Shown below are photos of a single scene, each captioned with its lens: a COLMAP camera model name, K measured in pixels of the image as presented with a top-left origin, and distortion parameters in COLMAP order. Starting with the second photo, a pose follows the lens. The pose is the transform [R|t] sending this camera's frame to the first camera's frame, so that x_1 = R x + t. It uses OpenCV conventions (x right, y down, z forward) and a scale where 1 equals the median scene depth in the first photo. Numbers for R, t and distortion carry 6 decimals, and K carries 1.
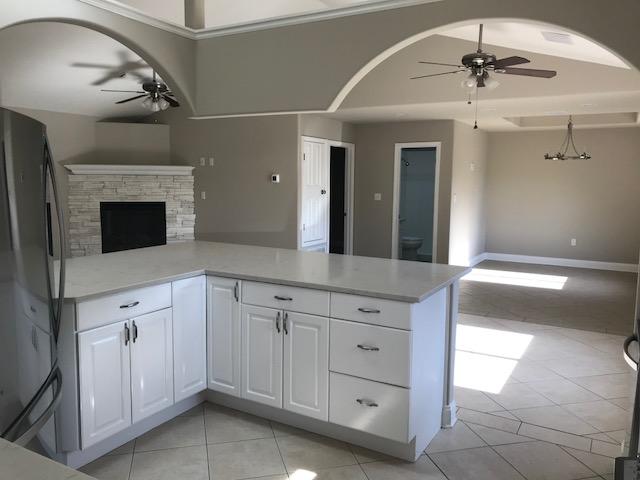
lens RADIAL K [[516.1, 0, 320.0], [0, 516.1, 240.0], [0, 0, 1]] dist [0.031547, -0.012630]
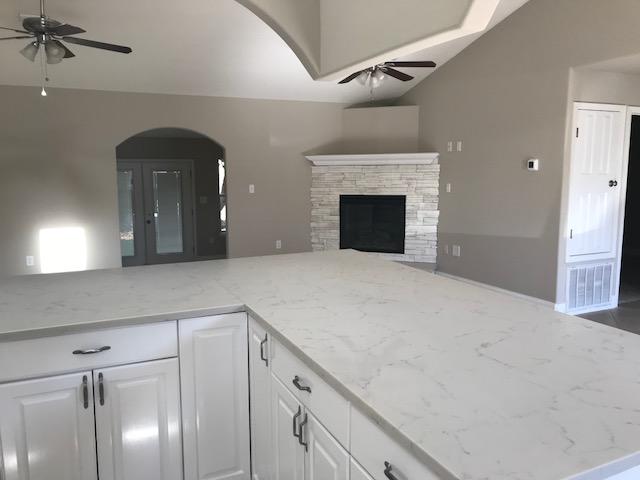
lens RADIAL K [[516.1, 0, 320.0], [0, 516.1, 240.0], [0, 0, 1]] dist [0.031547, -0.012630]
pose [[0.812790, 0.063491, -0.579087, 0.093544], [-0.053851, 0.997976, 0.033834, -0.021093], [0.580063, 0.003685, 0.814563, 0.218022]]
